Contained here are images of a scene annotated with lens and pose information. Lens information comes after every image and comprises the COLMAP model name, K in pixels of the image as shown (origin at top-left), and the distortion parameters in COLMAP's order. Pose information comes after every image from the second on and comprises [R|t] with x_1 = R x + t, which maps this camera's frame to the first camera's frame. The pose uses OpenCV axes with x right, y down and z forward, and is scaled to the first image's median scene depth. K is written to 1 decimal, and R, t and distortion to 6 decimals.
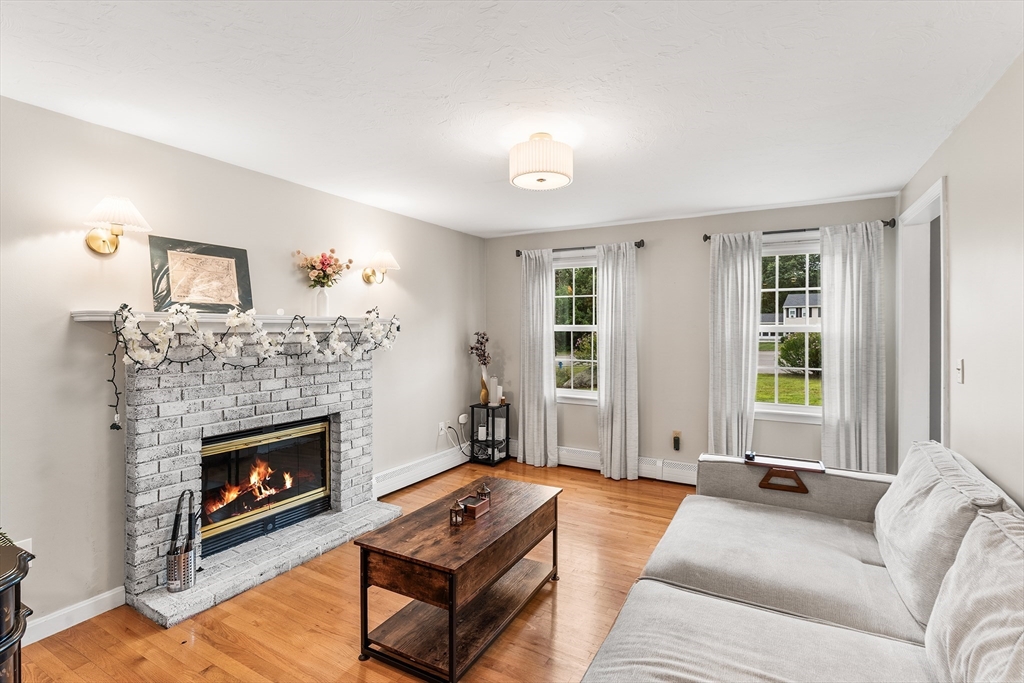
lens RADIAL K [[472.6, 0, 514.0], [0, 472.6, 330.1], [0, 0, 1]] dist [-0.001457, -0.000102]
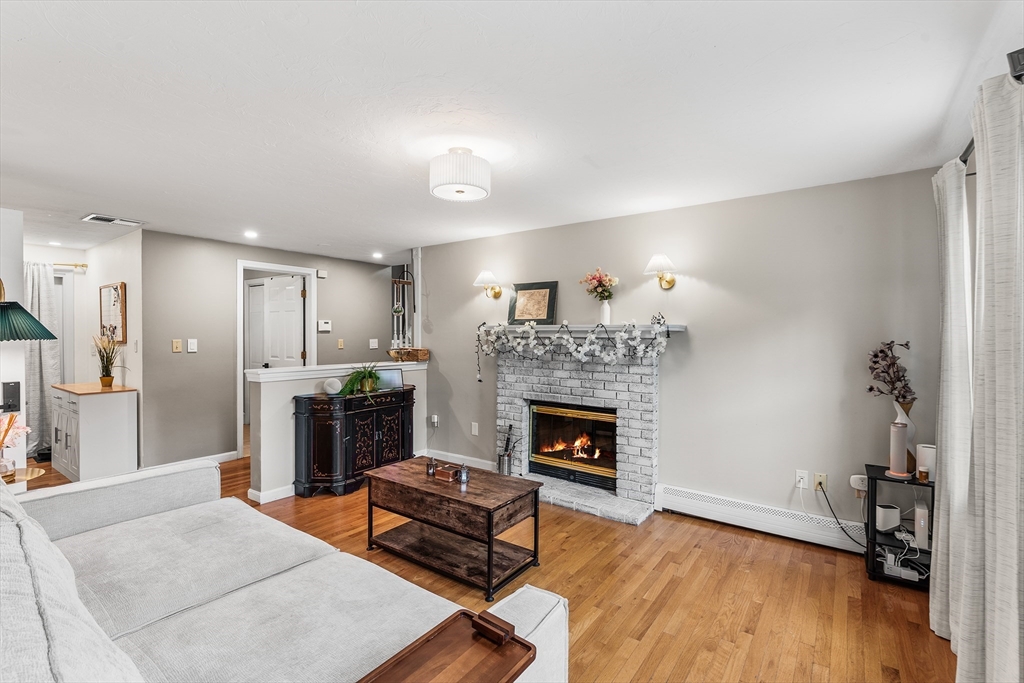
lens RADIAL K [[472.6, 0, 514.0], [0, 472.6, 330.1], [0, 0, 1]] dist [-0.001457, -0.000102]
pose [[-0.116904, -0.004766, -0.993132, 0.868286], [-0.002904, 0.999986, -0.004457, -0.009234], [0.993139, 0.002363, -0.116916, 0.978259]]
